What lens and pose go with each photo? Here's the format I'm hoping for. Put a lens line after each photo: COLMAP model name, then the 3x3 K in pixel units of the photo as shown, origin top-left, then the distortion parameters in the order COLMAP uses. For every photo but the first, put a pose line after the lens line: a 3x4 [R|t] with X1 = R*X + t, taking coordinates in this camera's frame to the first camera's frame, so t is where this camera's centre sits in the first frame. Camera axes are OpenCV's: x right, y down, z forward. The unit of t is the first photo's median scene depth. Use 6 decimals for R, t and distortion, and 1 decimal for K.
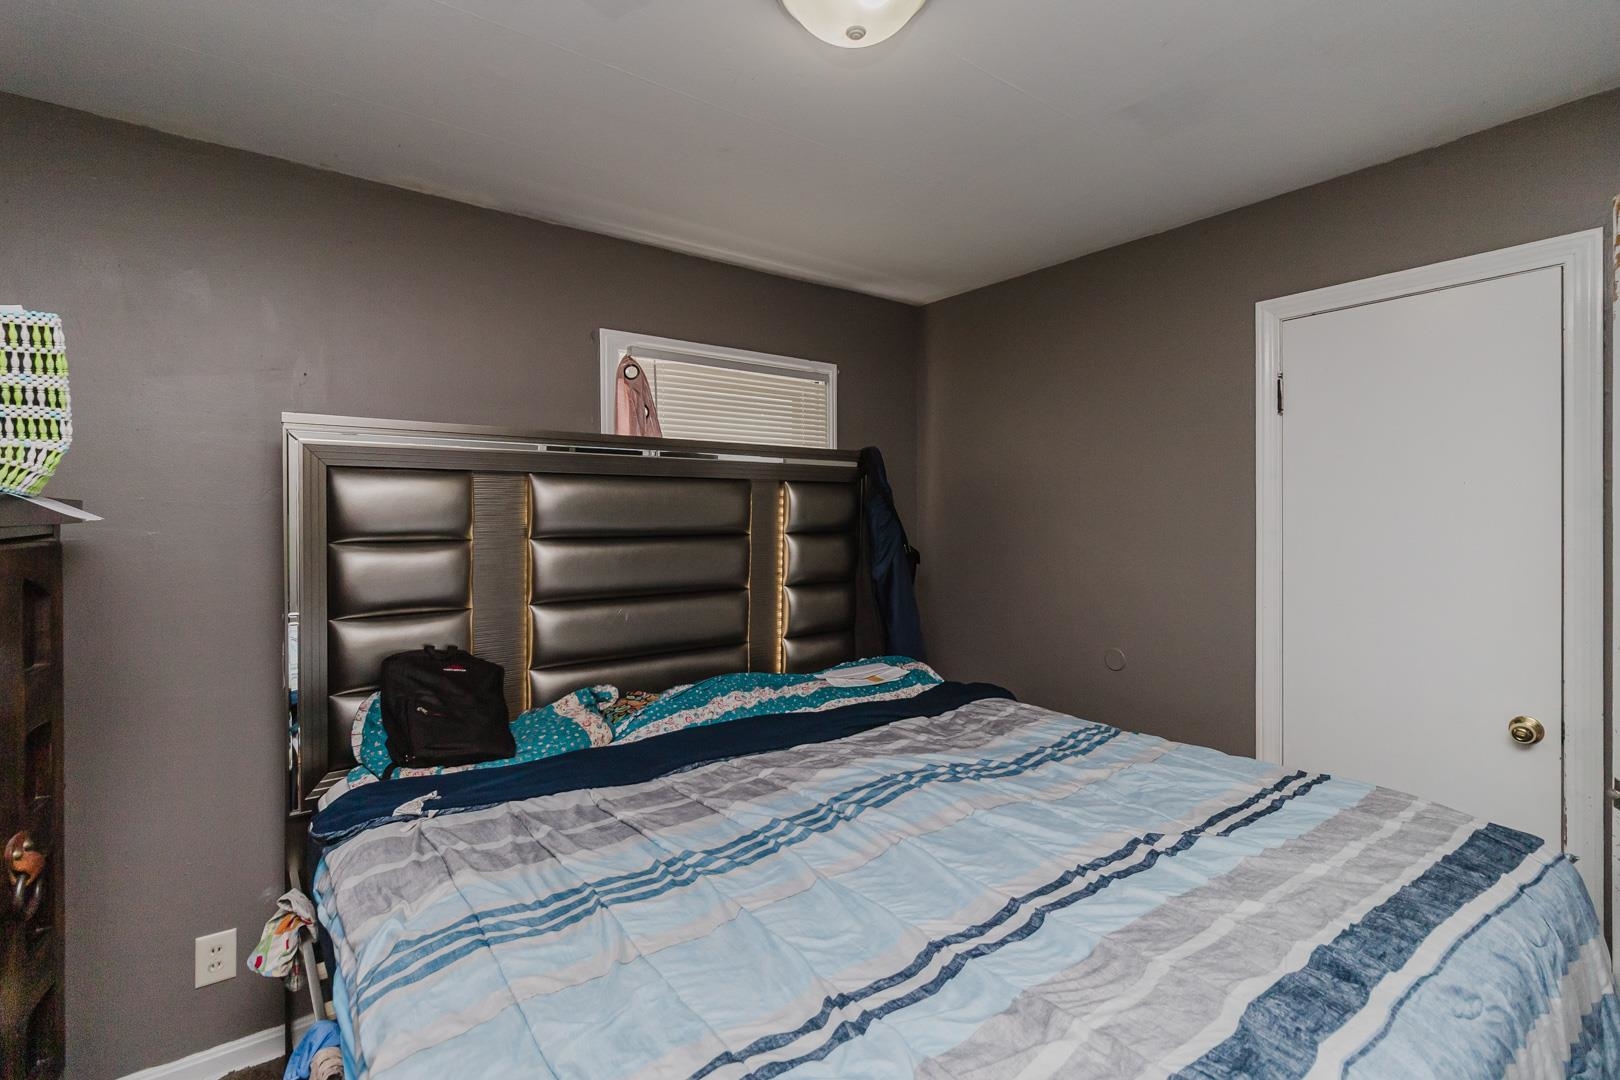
lens RADIAL K [[749.6, 0, 803.9], [0, 749.6, 525.4], [0, 0, 1]] dist [0.002384, 0.000247]
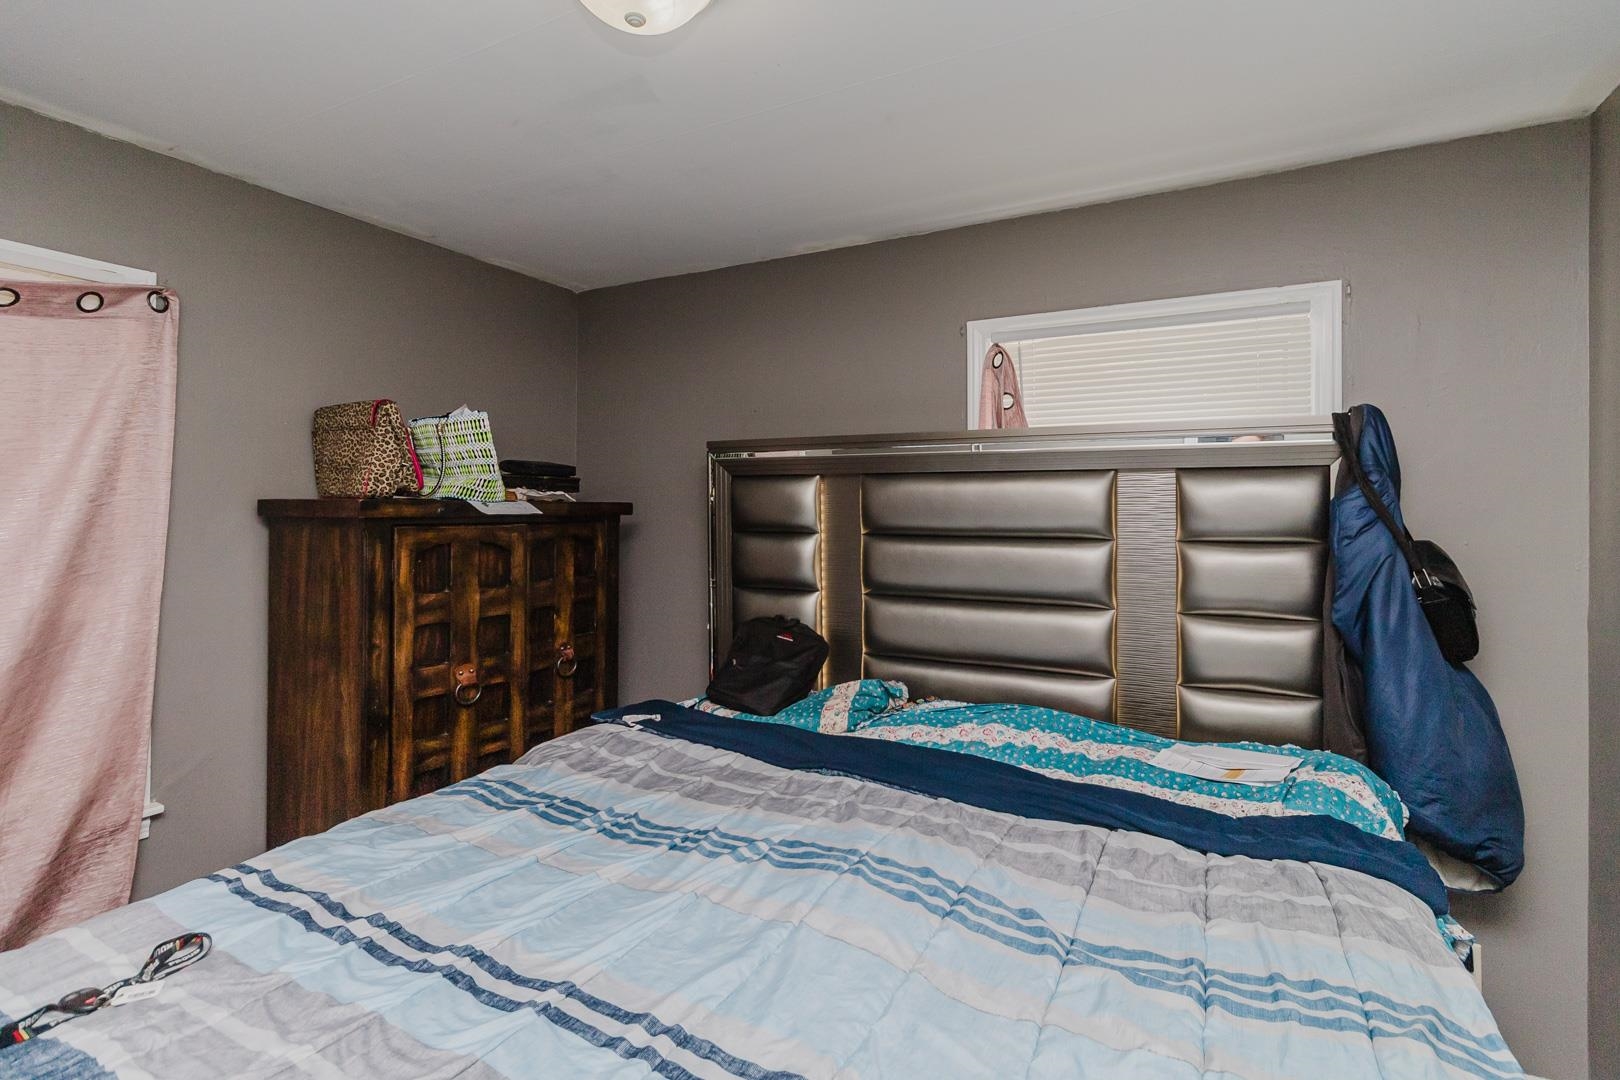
lens RADIAL K [[773.2, 0, 864.4], [0, 773.2, 505.2], [0, 0, 1]] dist [-0.000398, -0.000548]
pose [[0.423321, -0.007533, -0.905948, 0.705817], [-0.017252, 0.999717, -0.016373, -0.006797], [0.905815, 0.022560, 0.423071, 0.554962]]
